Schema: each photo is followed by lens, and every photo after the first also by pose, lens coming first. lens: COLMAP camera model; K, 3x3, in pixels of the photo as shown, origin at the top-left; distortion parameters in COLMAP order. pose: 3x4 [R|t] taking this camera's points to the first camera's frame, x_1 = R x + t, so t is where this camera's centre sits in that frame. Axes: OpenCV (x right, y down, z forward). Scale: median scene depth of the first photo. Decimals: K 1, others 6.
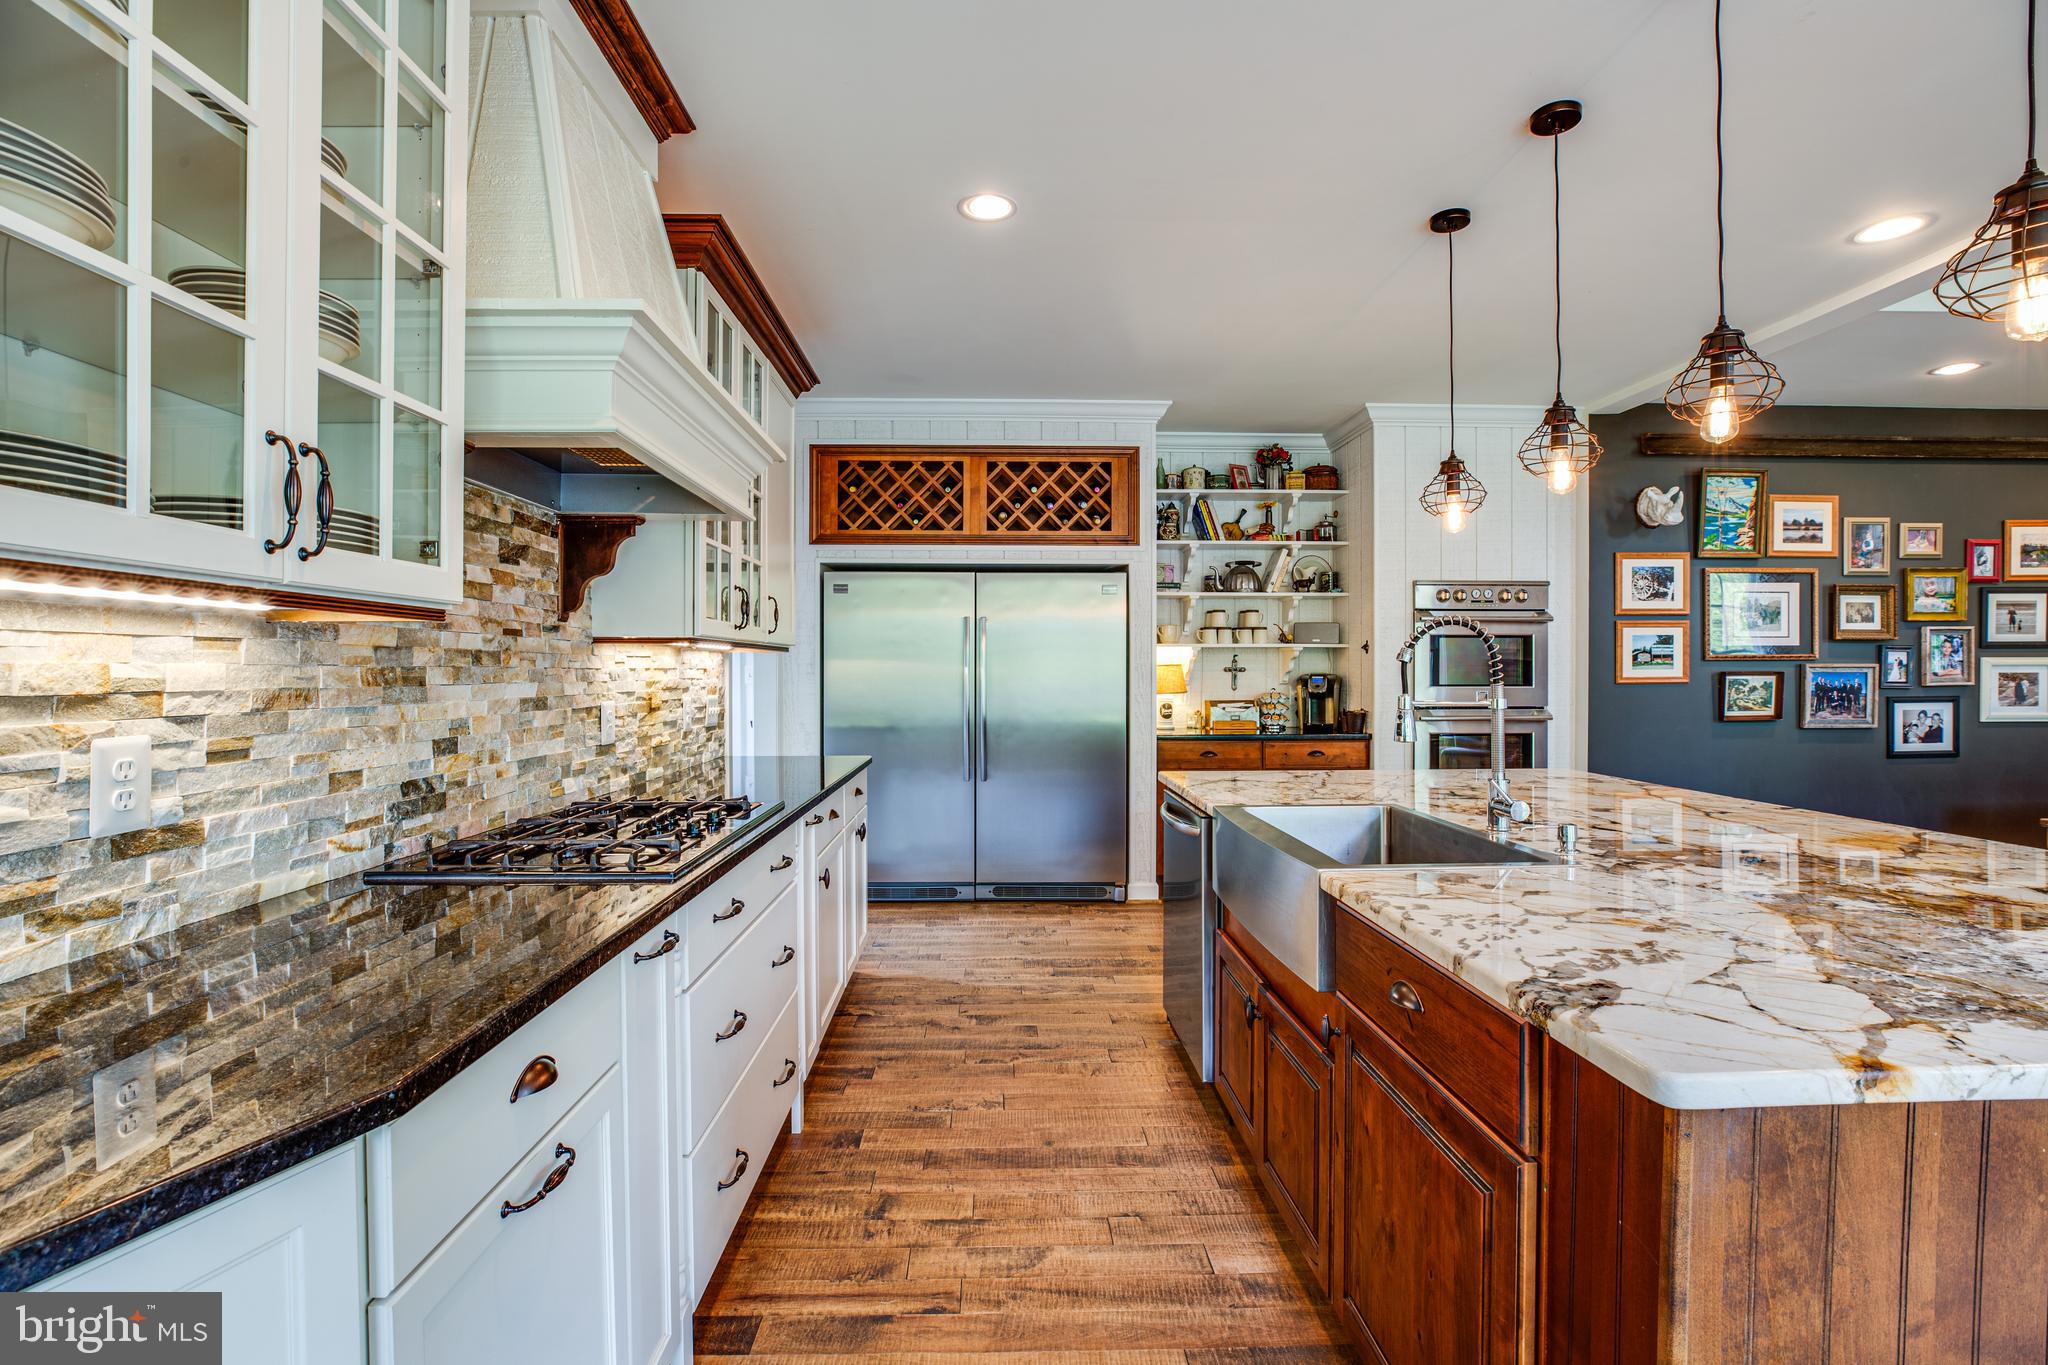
lens RADIAL K [[929.1, 0, 1017.8], [0, 929.1, 677.5], [0, 0, 1]] dist [-0.045001, 0.014250]
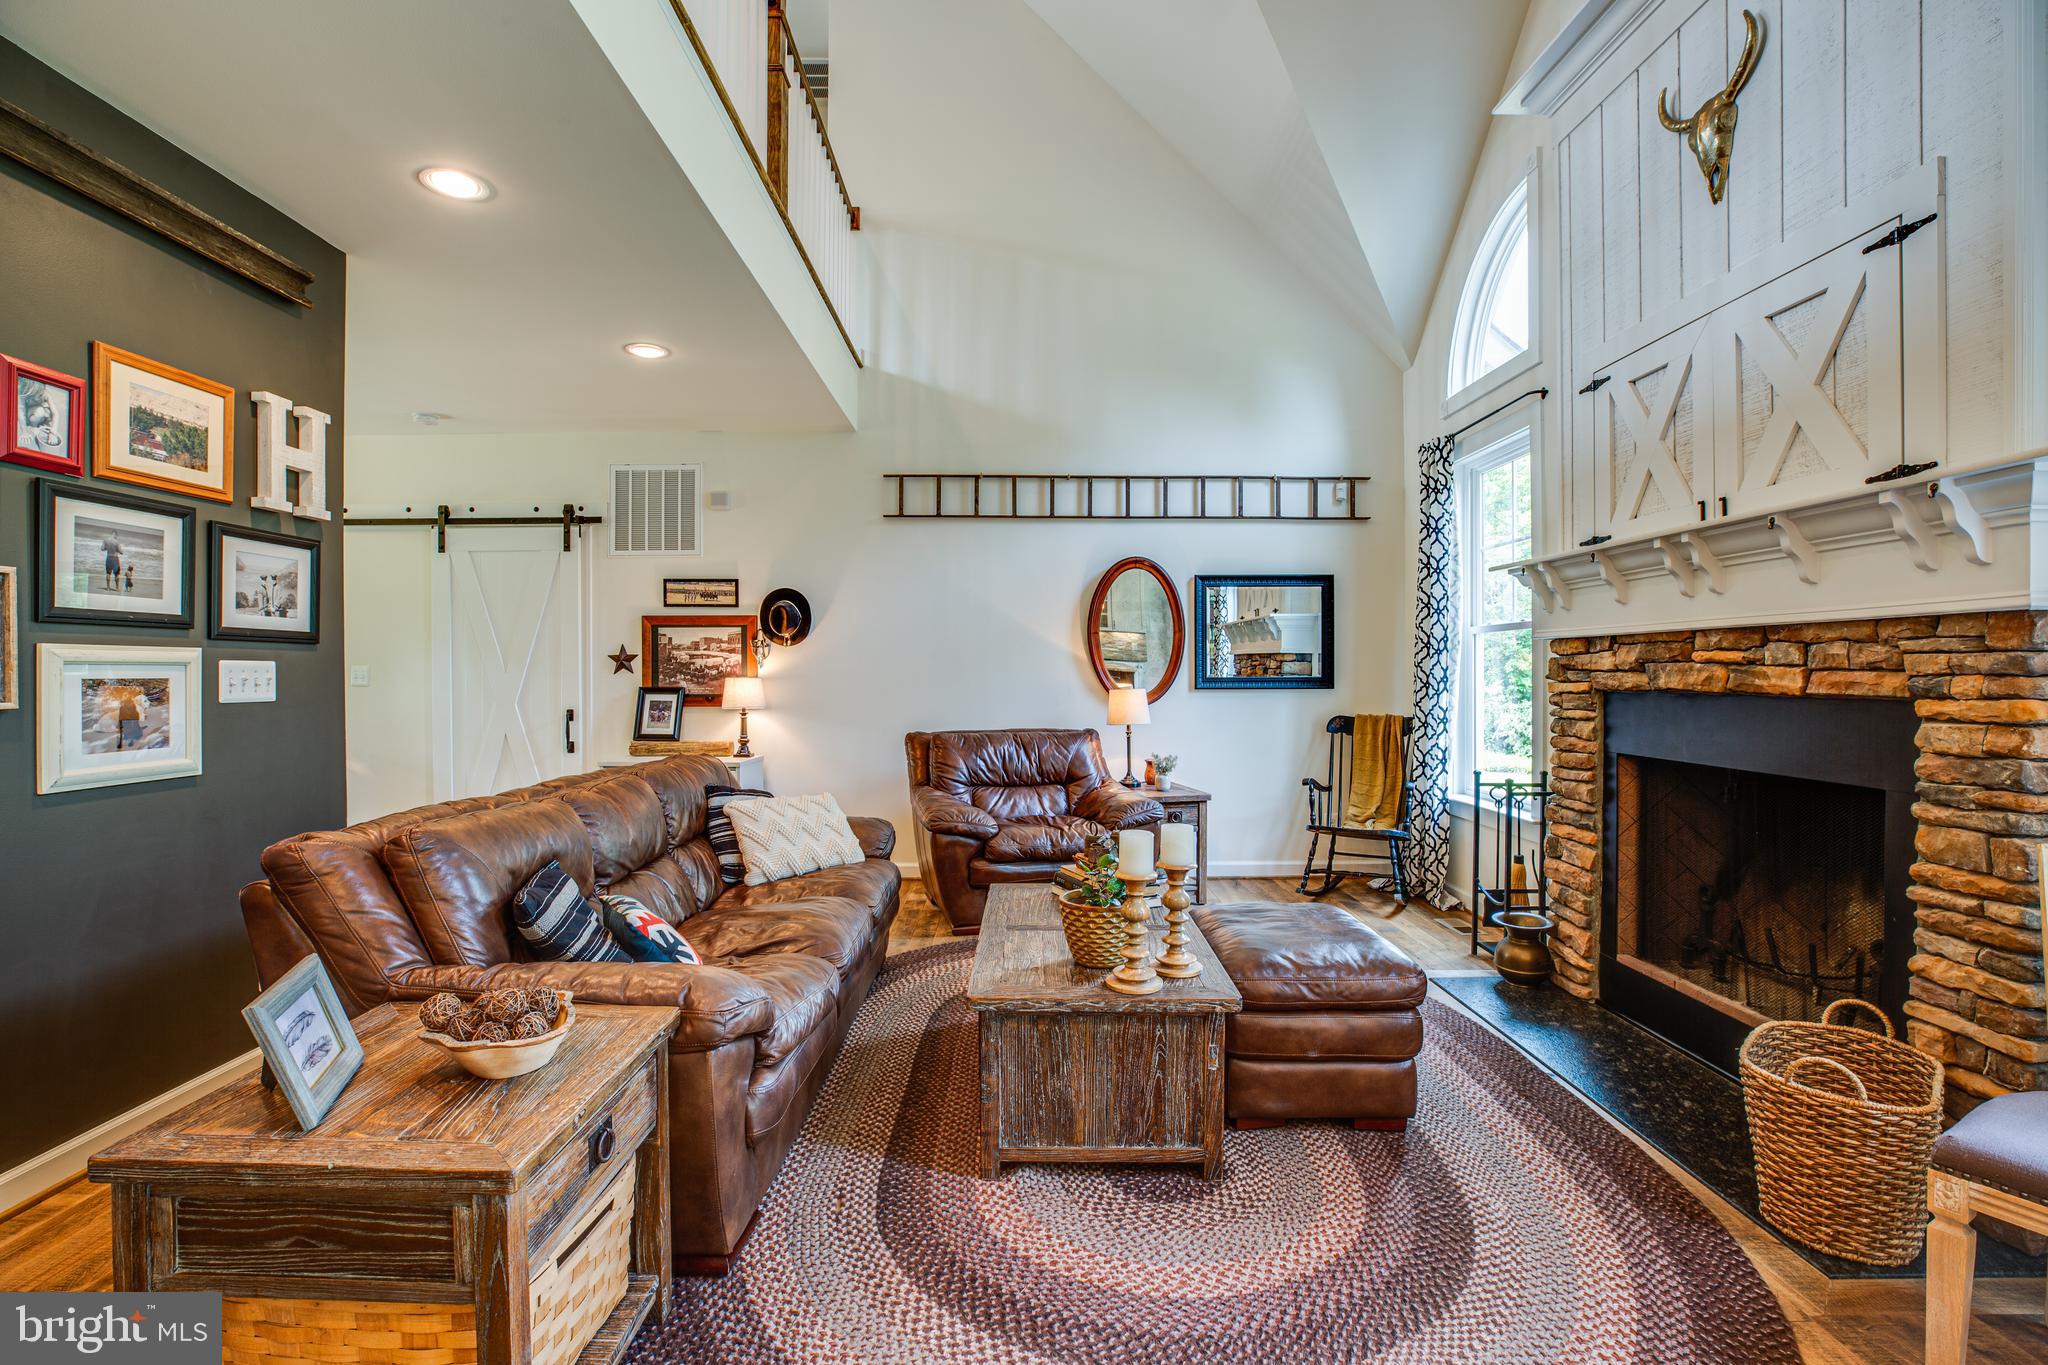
lens RADIAL K [[929.1, 0, 1017.8], [0, 929.1, 677.5], [0, 0, 1]] dist [-0.045001, 0.014250]
pose [[0.022413, -0.003696, 0.999742, 1.495808], [0.007591, 0.999965, 0.003526, -0.009450], [-0.999720, 0.007510, 0.022440, 1.199129]]
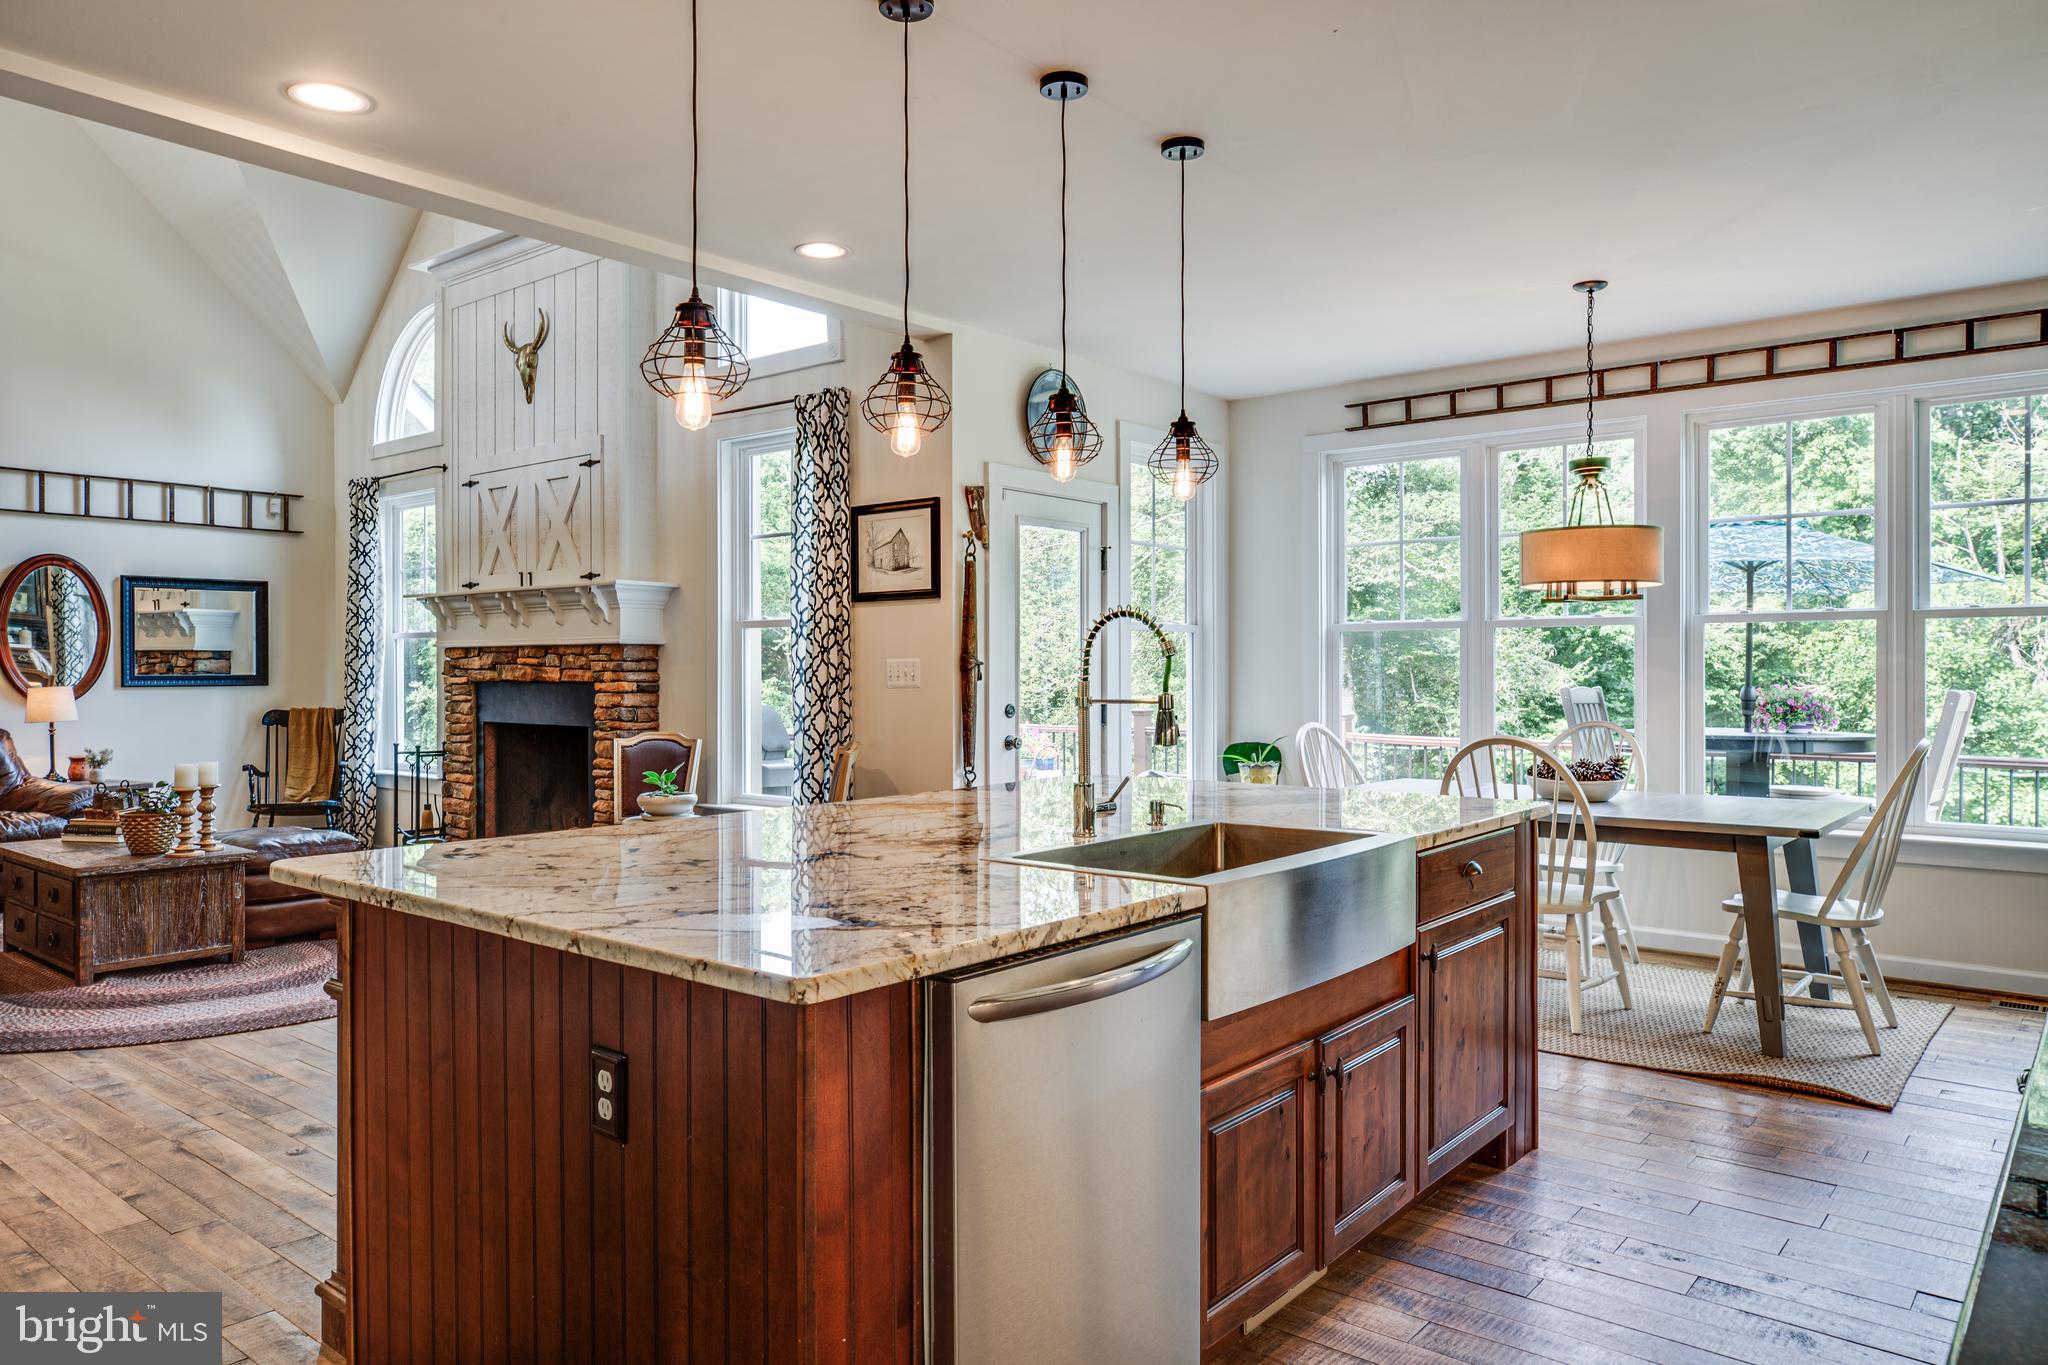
lens RADIAL K [[1364.2, 0, 1013.8], [0, 1364.2, 676.2], [0, 0, 1]] dist [-0.013158, 0.035319]
pose [[-0.752262, -0.000140, 0.658864, -0.331564], [0.007002, 0.999942, 0.008208, -0.009195], [-0.658827, 0.010788, -0.752217, 1.992810]]
